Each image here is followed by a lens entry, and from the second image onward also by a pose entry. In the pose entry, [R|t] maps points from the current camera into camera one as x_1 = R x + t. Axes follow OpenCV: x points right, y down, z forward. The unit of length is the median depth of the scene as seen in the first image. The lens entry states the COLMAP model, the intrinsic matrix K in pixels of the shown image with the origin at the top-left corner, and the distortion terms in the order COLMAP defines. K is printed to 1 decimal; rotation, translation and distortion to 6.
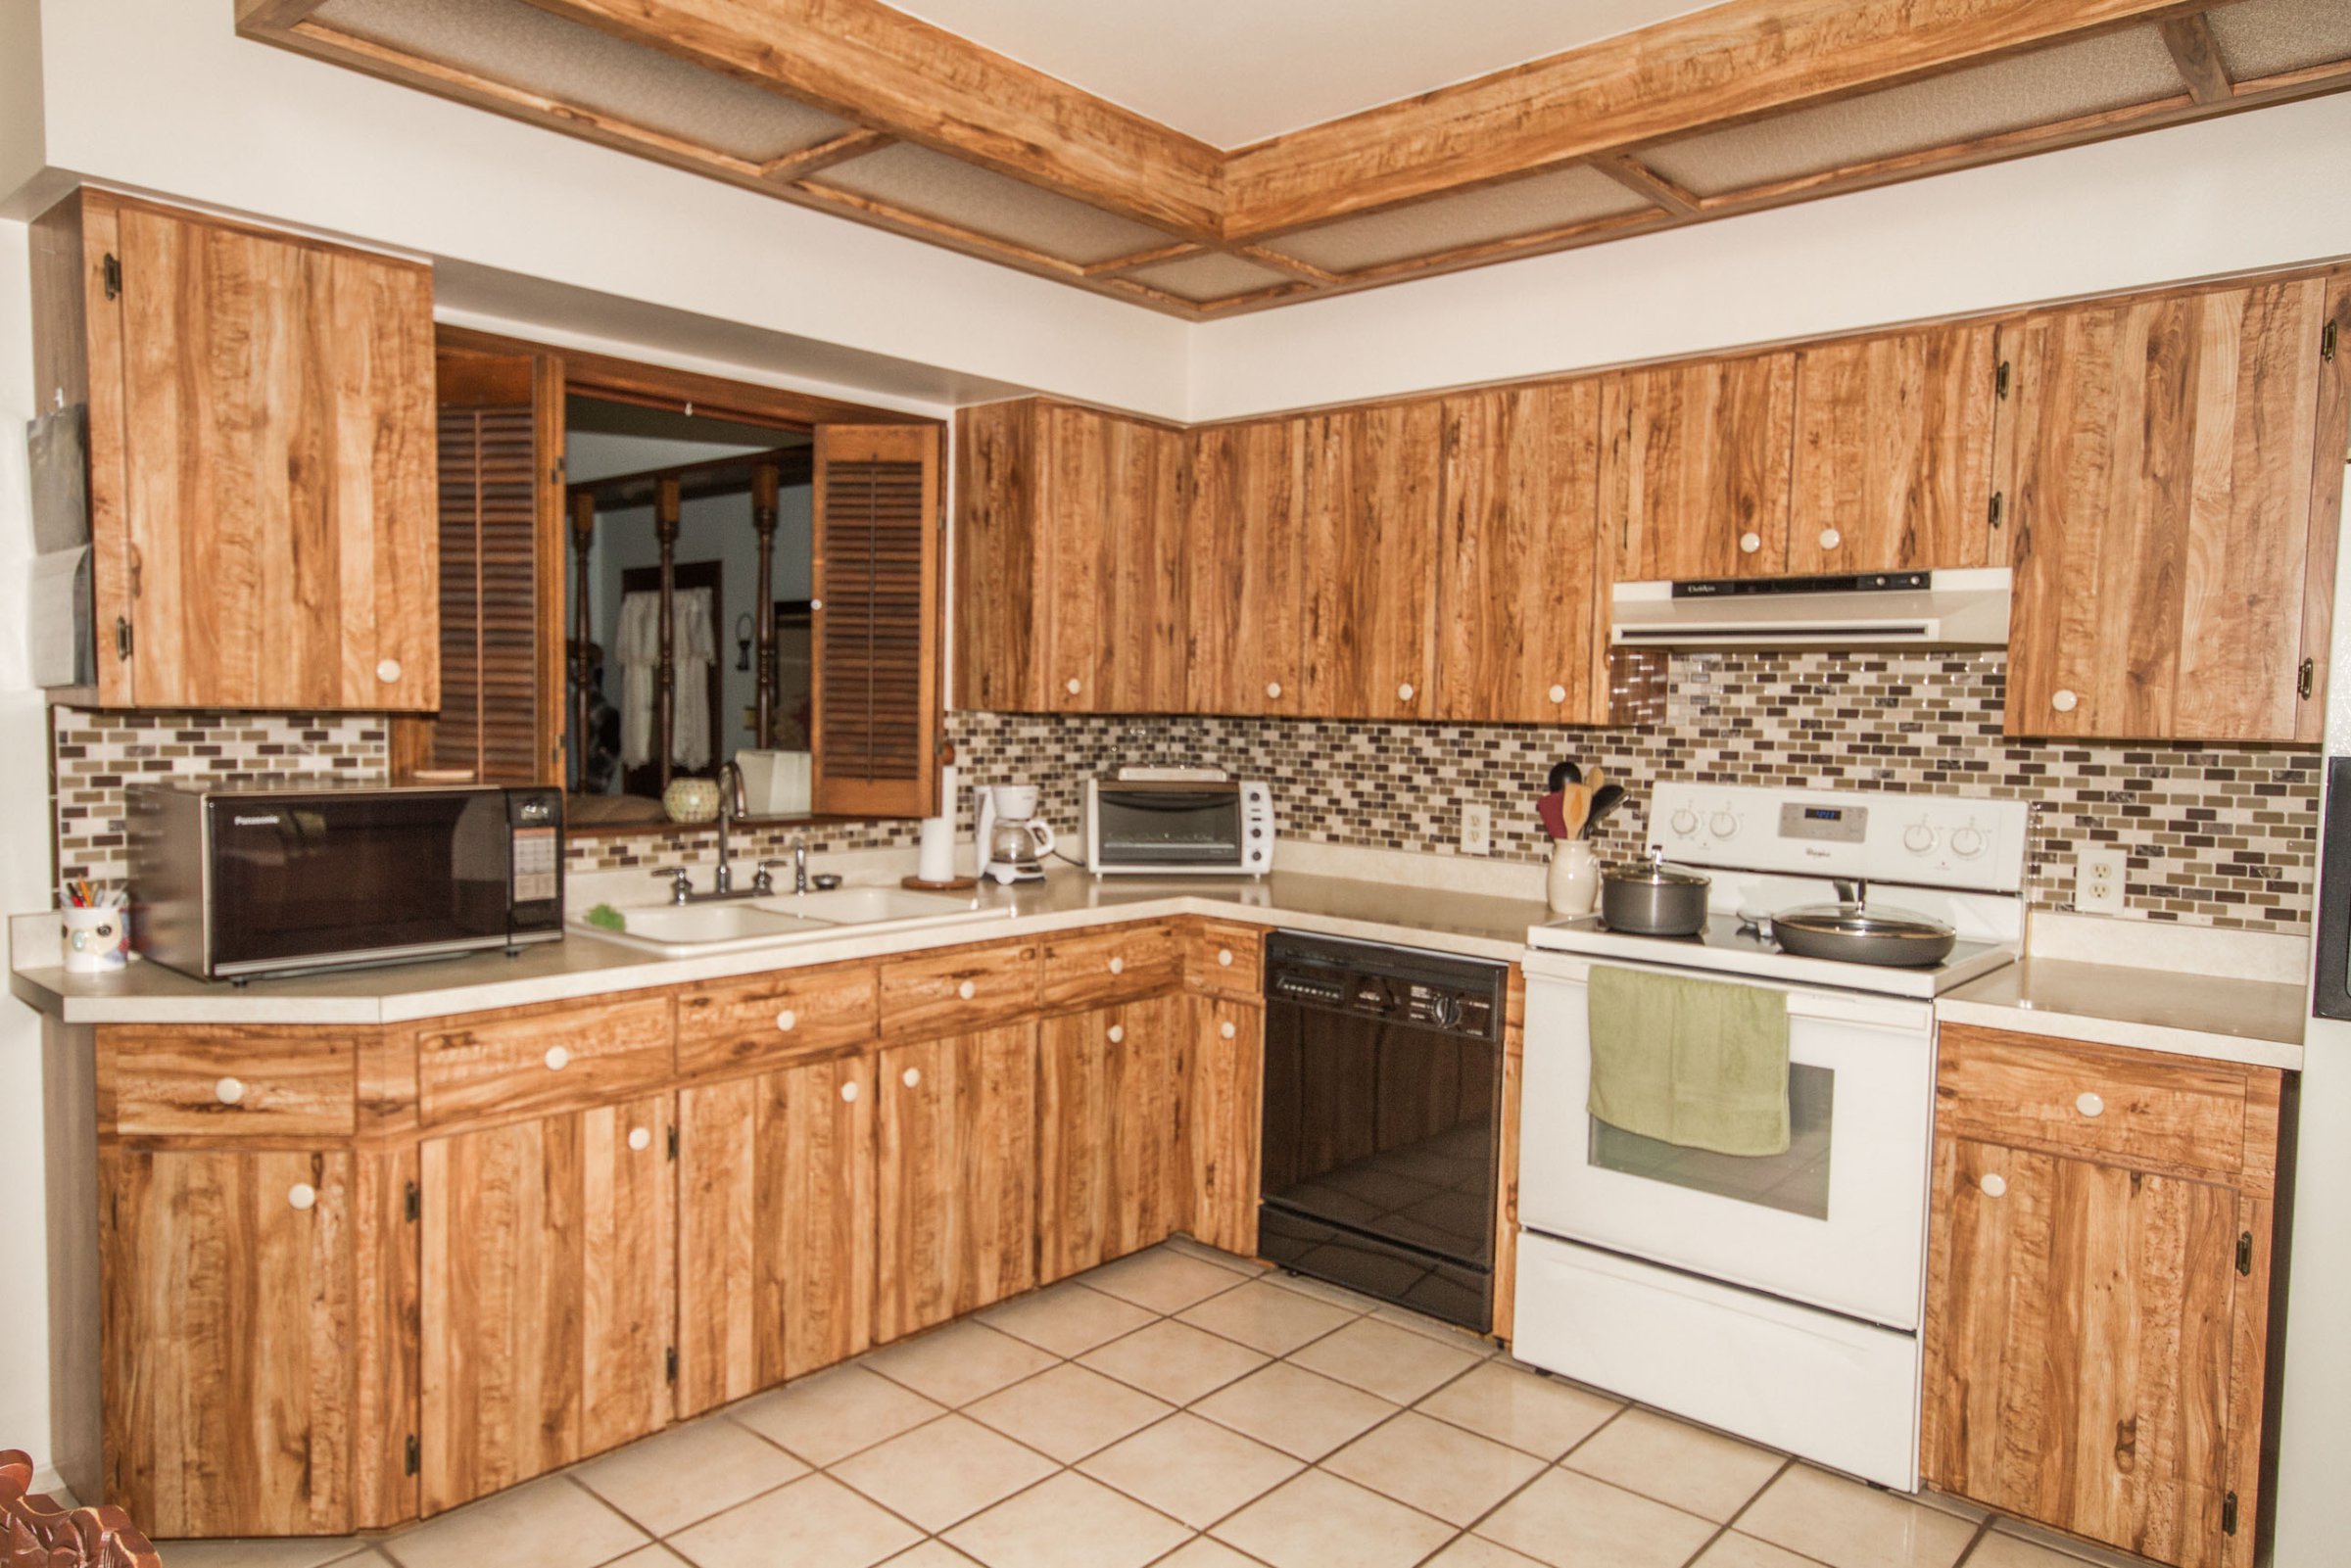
lens RADIAL K [[1536.9, 0, 1169.5], [0, 1536.9, 803.8], [0, 0, 1]] dist [0.006824, 0.001742]
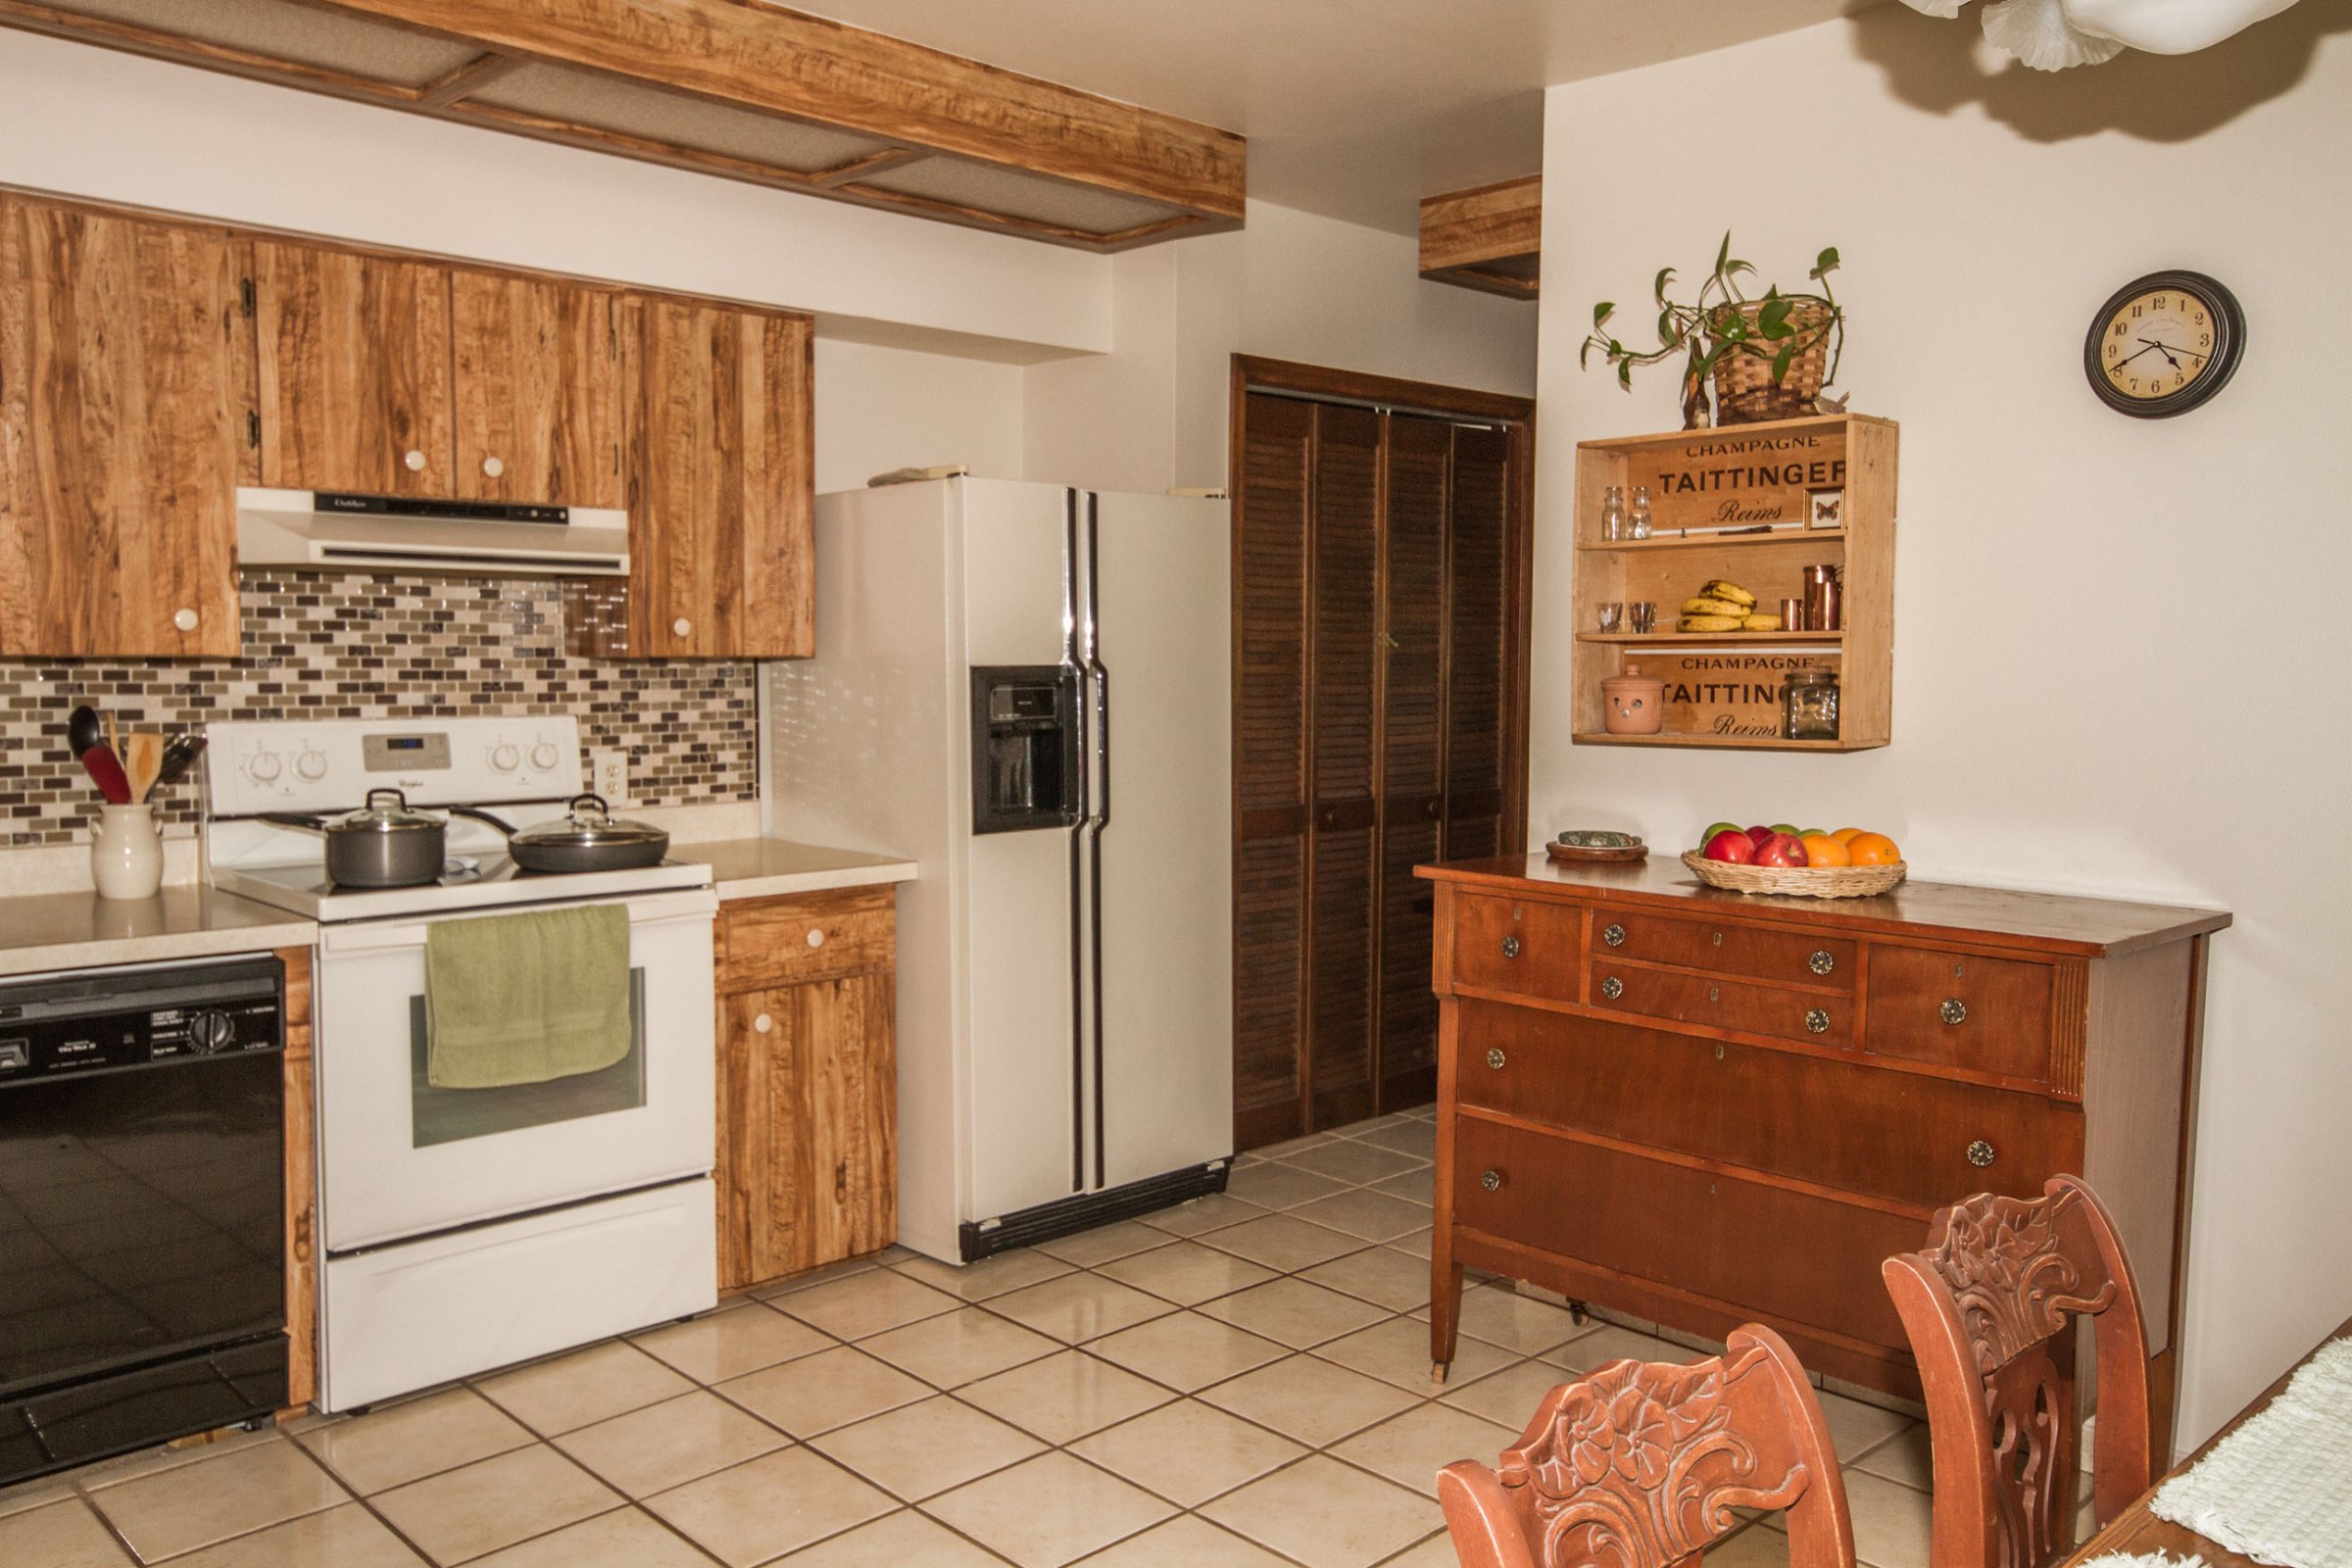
lens RADIAL K [[1801.2, 0, 1176.0], [0, 1801.2, 784.0], [0, 0, 1]] dist [0.006018, 0.009084]
pose [[0.063273, -0.096416, 0.993328, -0.705237], [0.059299, 0.993927, 0.092697, -0.046556], [-0.996233, 0.053038, 0.068606, 0.462090]]
